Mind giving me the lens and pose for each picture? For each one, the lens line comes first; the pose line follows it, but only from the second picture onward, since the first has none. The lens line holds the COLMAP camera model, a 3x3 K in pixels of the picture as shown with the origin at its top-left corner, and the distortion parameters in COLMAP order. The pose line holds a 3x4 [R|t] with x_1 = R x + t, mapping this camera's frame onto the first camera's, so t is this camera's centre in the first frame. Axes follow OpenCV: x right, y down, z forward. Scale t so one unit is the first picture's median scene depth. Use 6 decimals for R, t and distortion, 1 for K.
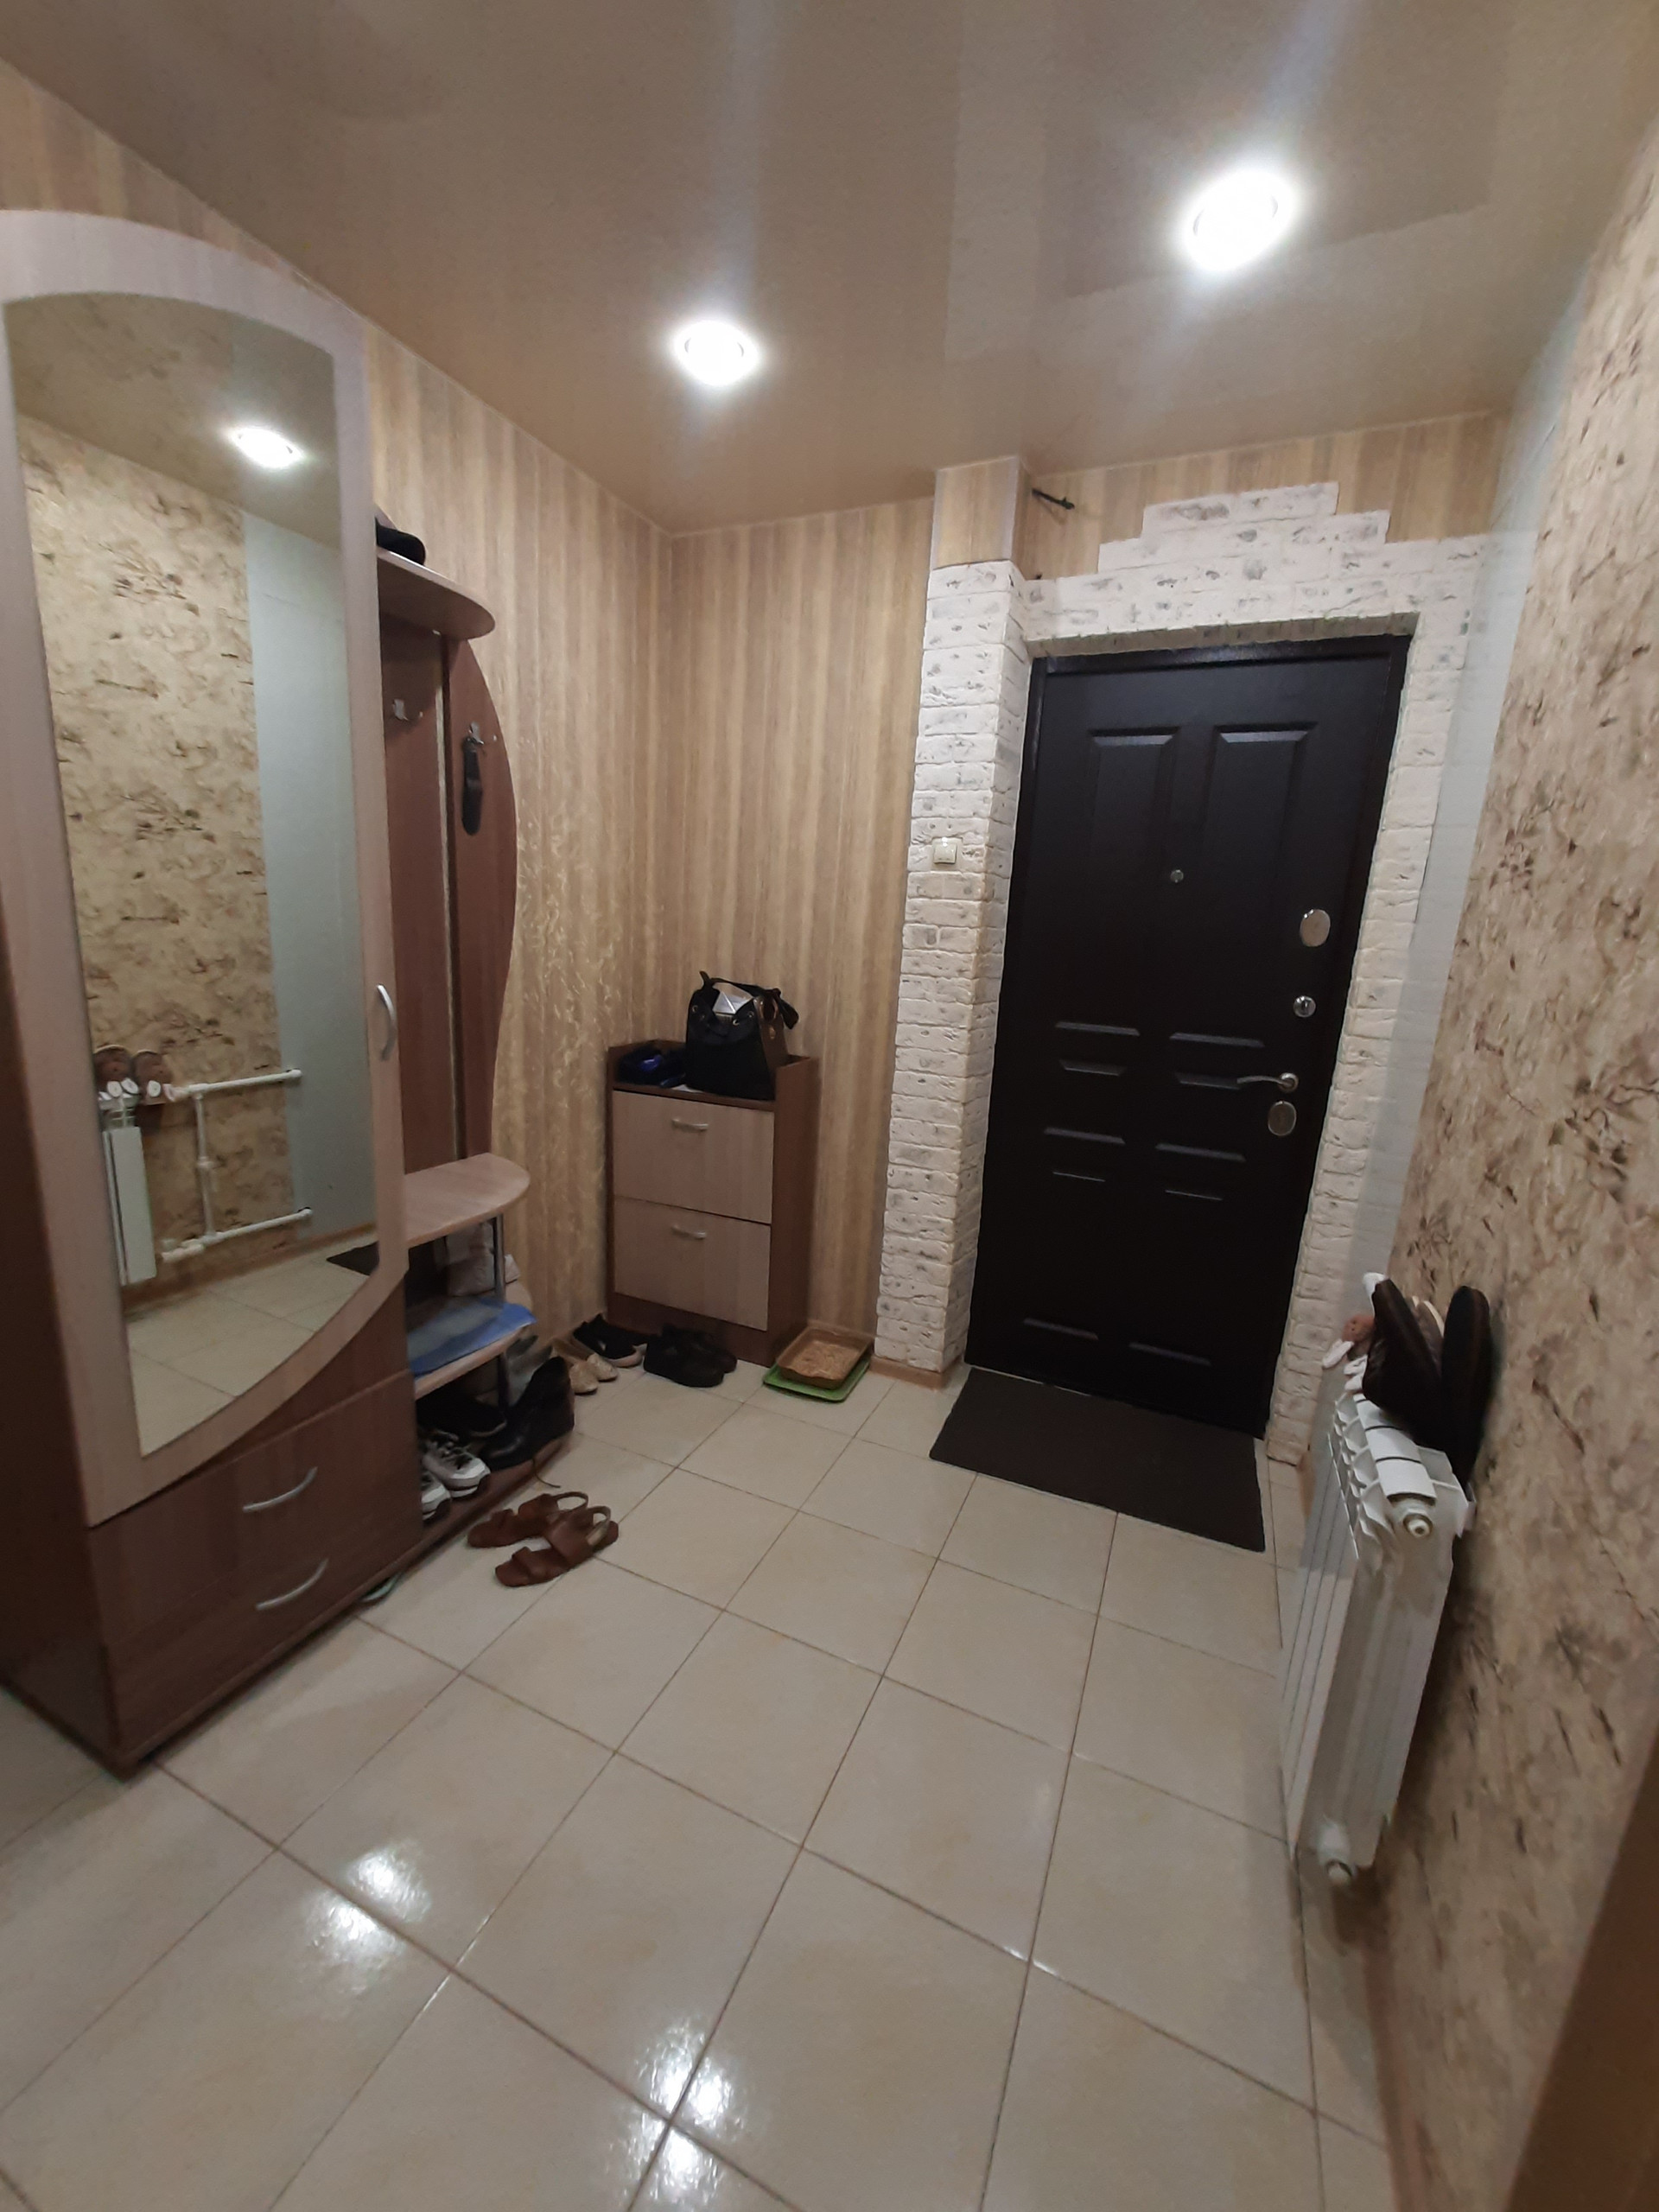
lens RADIAL K [[880.7, 0, 829.5], [0, 880.7, 1106.0], [0, 0, 1]] dist [-0.001946, 0.000184]
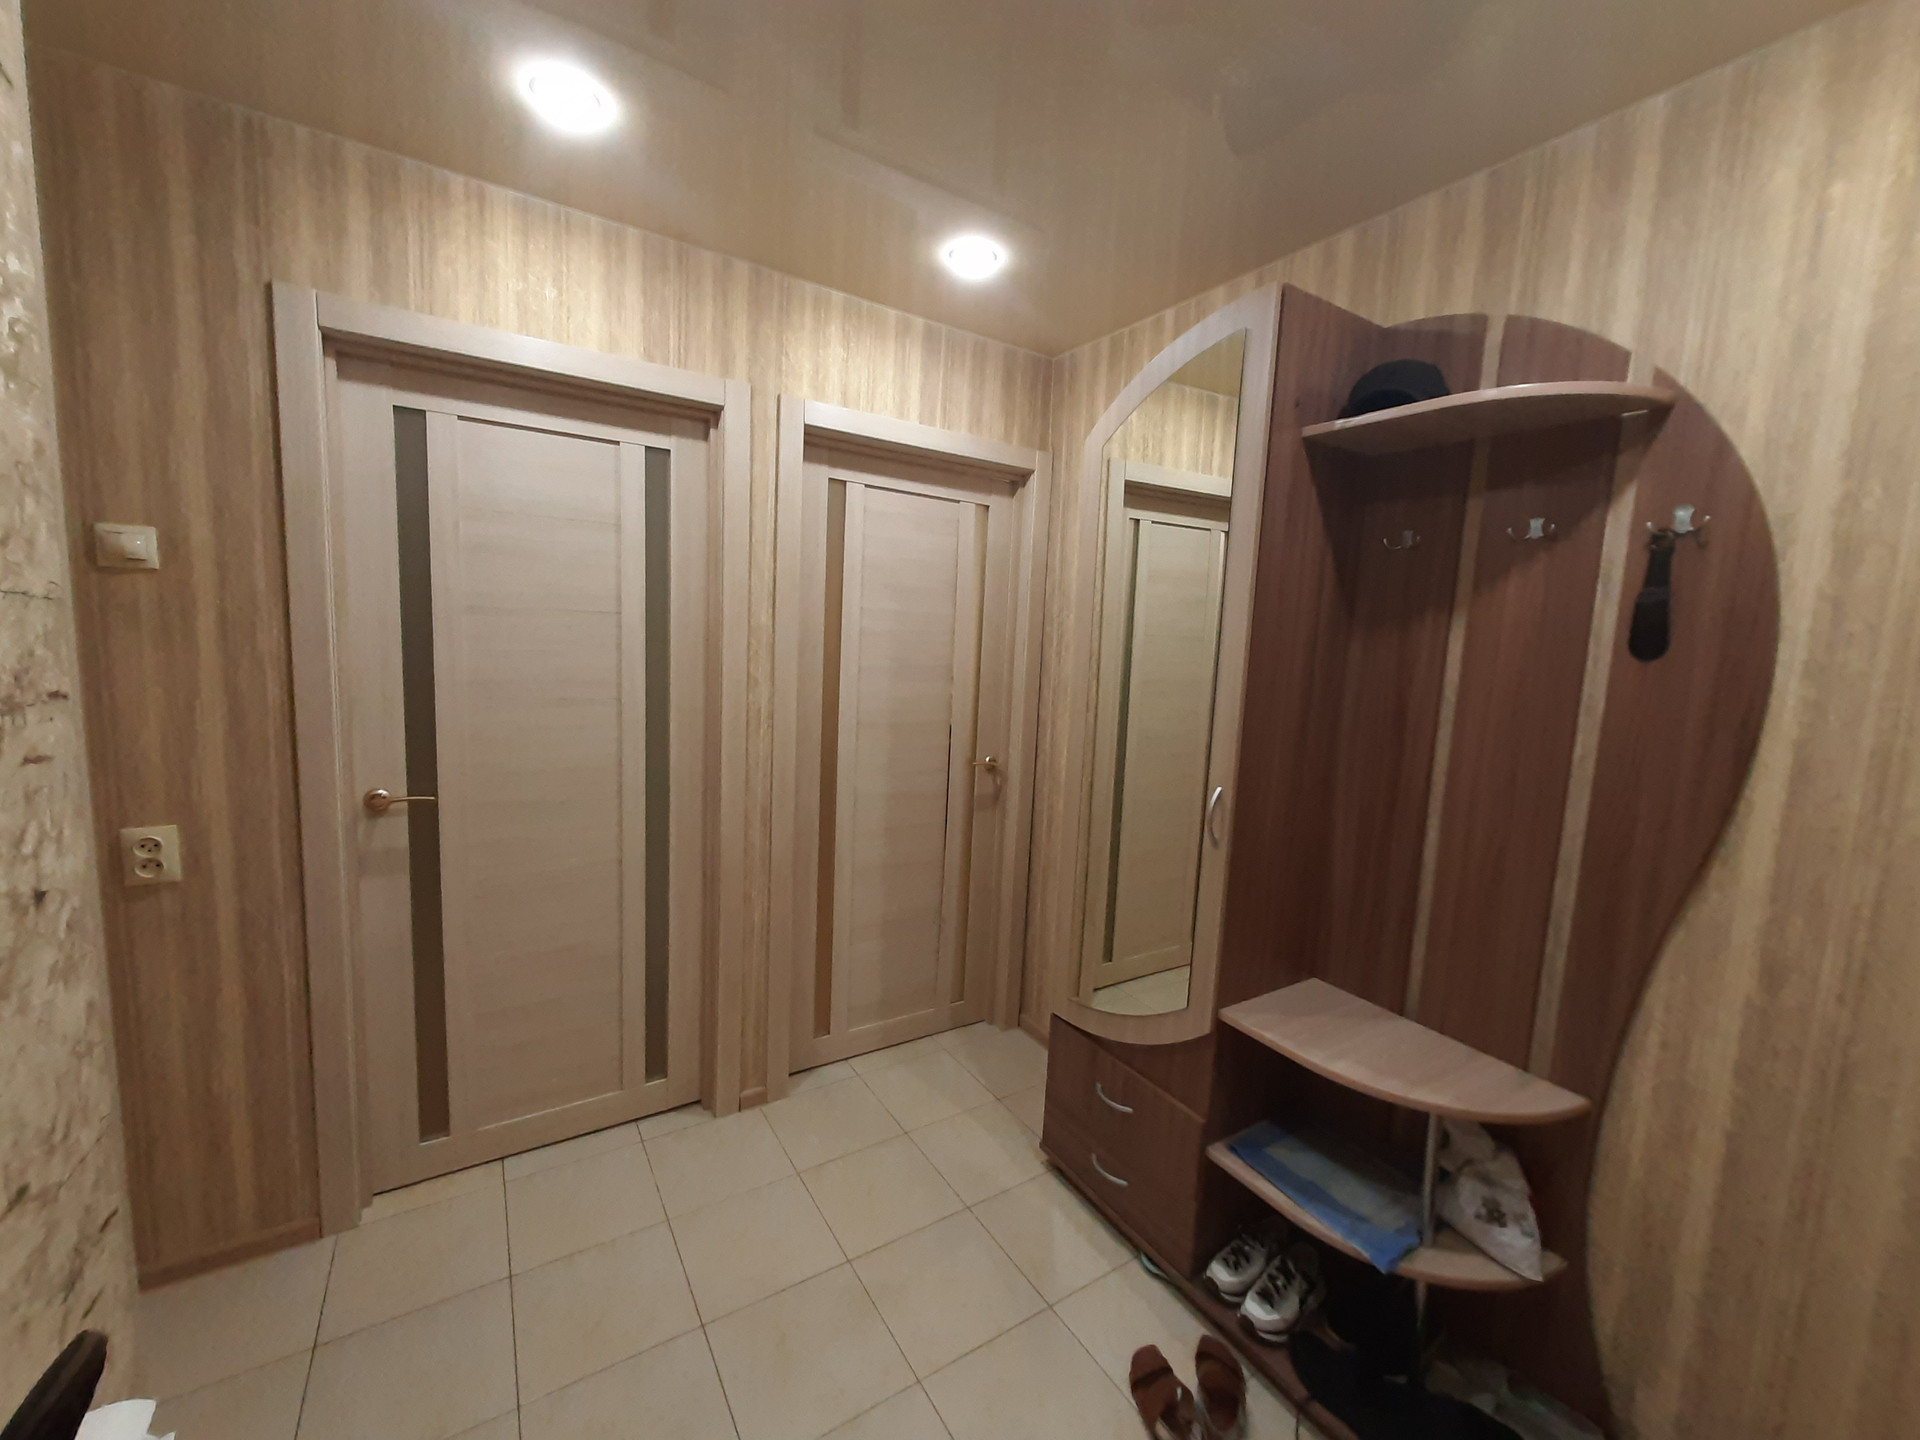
lens RADIAL K [[764.5, 0, 960.0], [0, 764.5, 720.0], [0, 0, 1]] dist [-0.001946, 0.000184]
pose [[-0.538254, 0.019481, -0.842558, 0.440593], [-0.259219, 0.947443, 0.187504, -0.254413], [0.801928, 0.319332, -0.504914, 0.956028]]
